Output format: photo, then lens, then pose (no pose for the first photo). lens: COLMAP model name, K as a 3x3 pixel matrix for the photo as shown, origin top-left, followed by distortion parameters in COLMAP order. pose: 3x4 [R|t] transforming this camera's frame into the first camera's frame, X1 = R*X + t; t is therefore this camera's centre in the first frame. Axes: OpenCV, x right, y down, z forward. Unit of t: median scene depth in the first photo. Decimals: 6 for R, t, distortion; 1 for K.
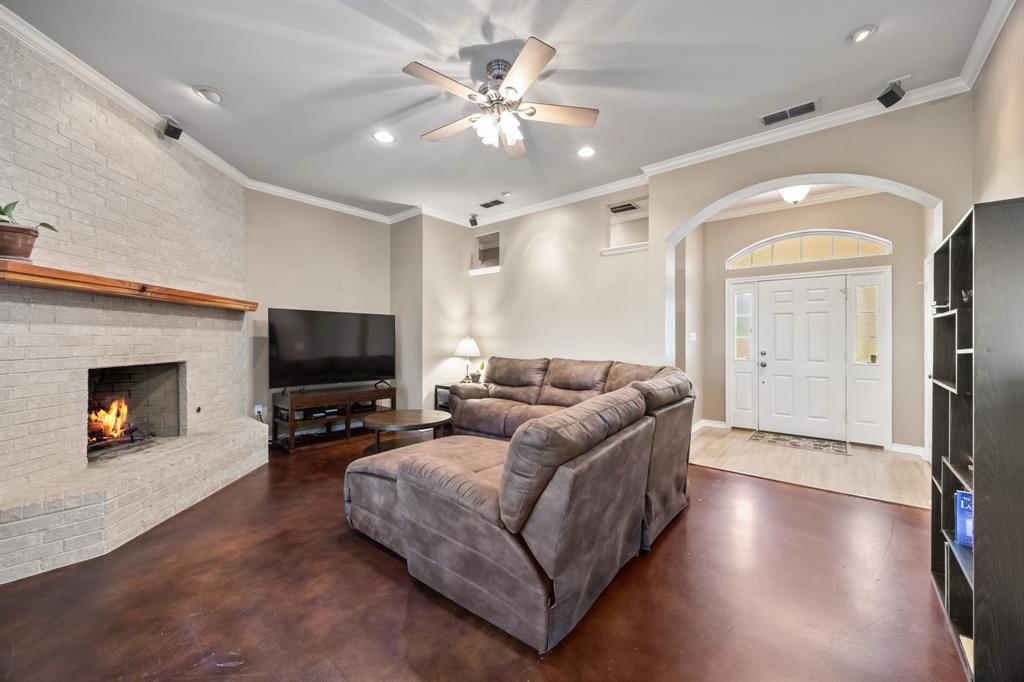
lens RADIAL K [[392.9, 0, 519.1], [0, 392.9, 341.0], [0, 0, 1]] dist [-0.002421, -0.000442]
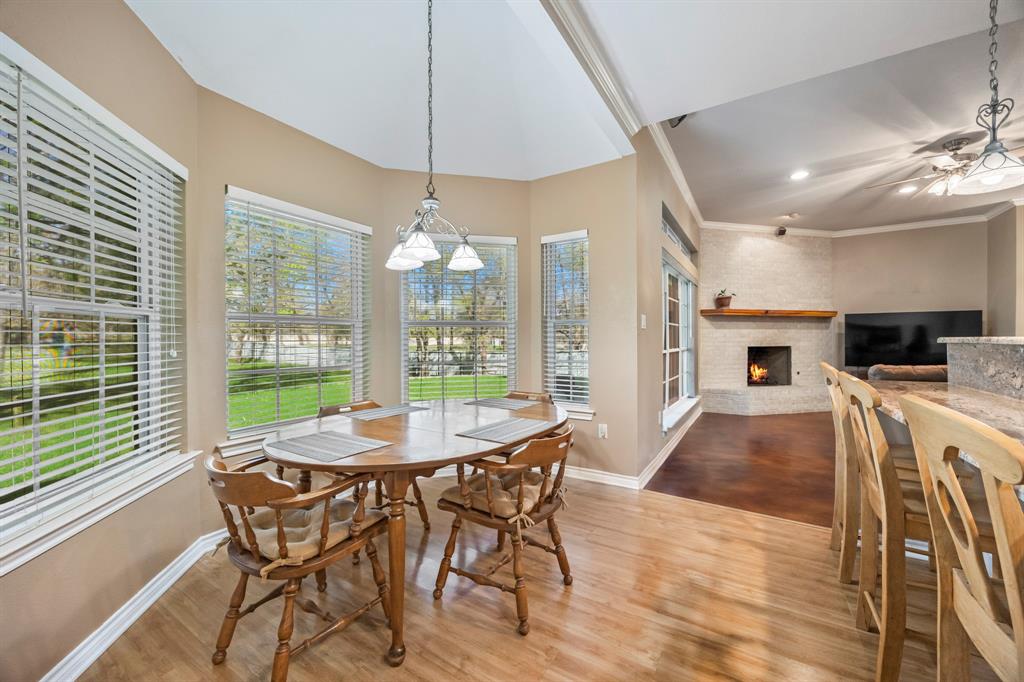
lens RADIAL K [[392.4, 0, 512.0], [0, 392.4, 341.0], [0, 0, 1]] dist [0.000180, -0.000172]
pose [[0.135259, 0.000446, -0.990810, 0.927818], [-0.001433, 0.999999, 0.000255, 0.030077], [0.990809, 0.001385, 0.135260, -0.650487]]
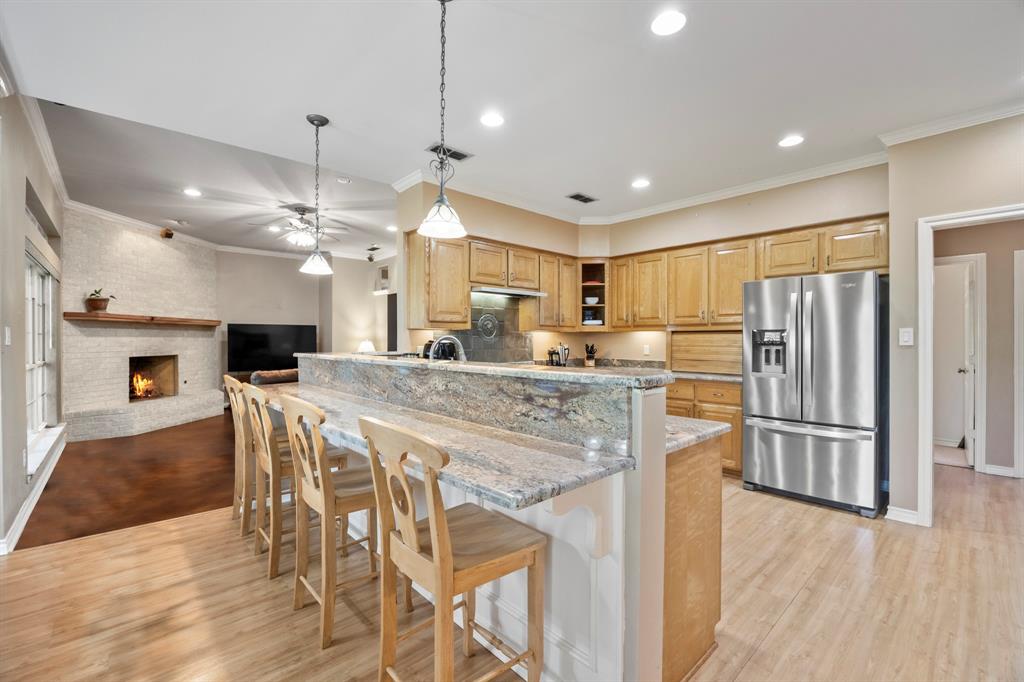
lens RADIAL K [[438.5, 0, 523.2], [0, 438.5, 340.7], [0, 0, 1]] dist [-0.024060, 0.000373]
pose [[0.992669, -0.005838, -0.120726, 1.083042], [0.005651, 0.999982, -0.001886, -0.001995], [0.120735, 0.001190, 0.992684, -0.878850]]
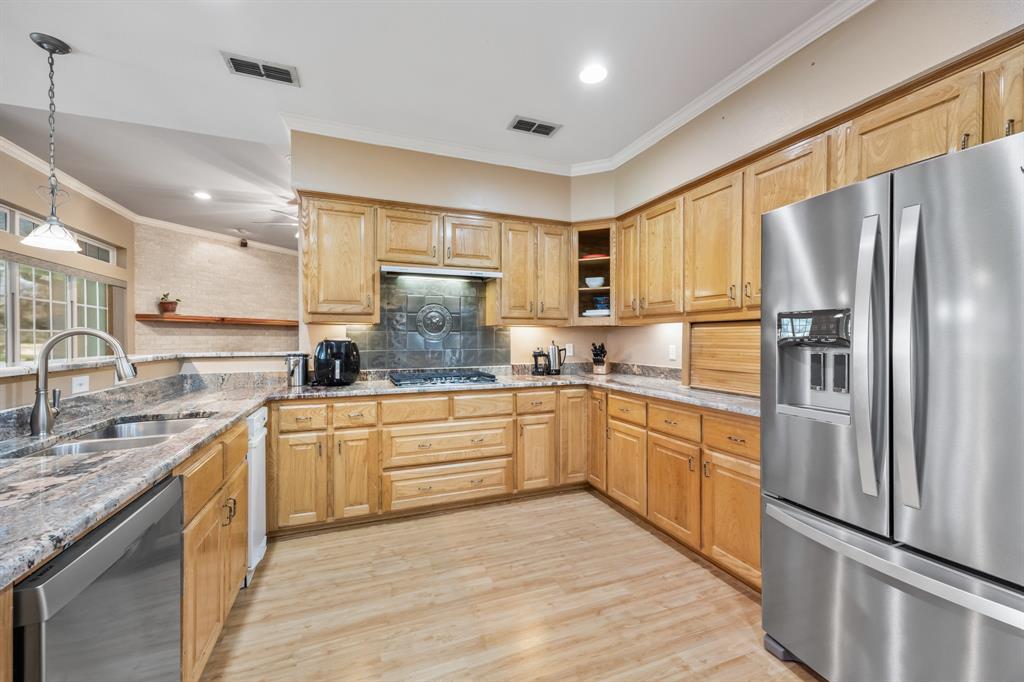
lens RADIAL K [[413.6, 0, 522.5], [0, 413.6, 340.3], [0, 0, 1]] dist [0.001438, 0.000110]
pose [[0.881676, -0.005521, -0.471823, 1.500232], [0.004685, 0.999985, -0.002947, 0.004210], [0.471832, 0.000388, 0.881688, -0.271542]]
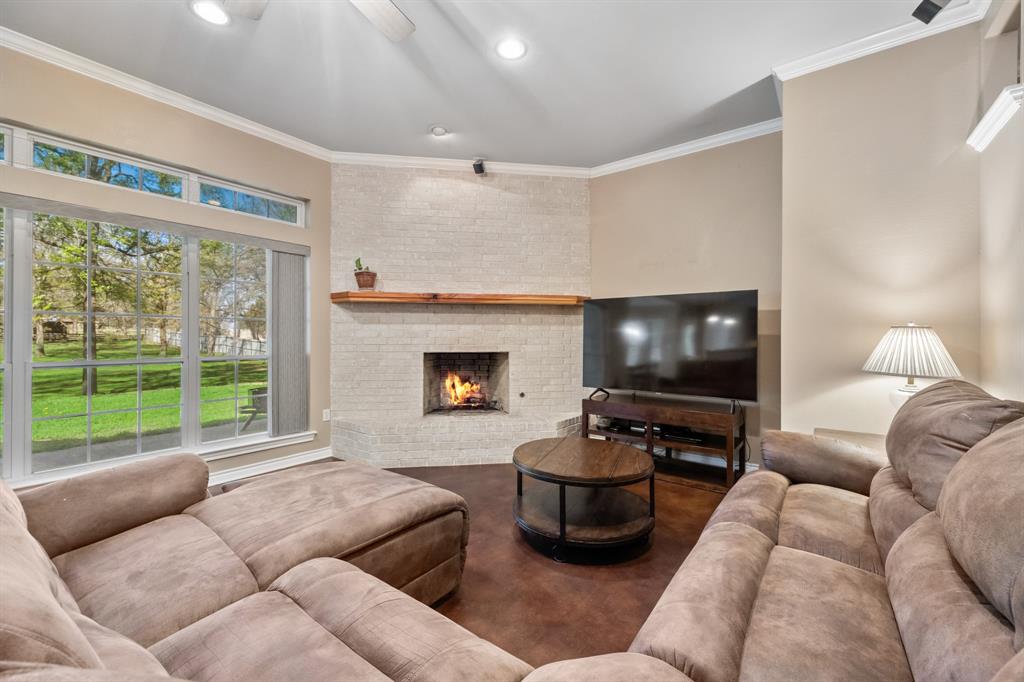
lens RADIAL K [[413.6, 0, 522.5], [0, 413.6, 340.3], [0, 0, 1]] dist [0.001438, 0.000110]
pose [[0.053024, 0.004783, -0.998582, 0.447674], [-0.005848, 0.999973, 0.004480, 0.011064], [0.998576, 0.005602, 0.053051, 1.058851]]
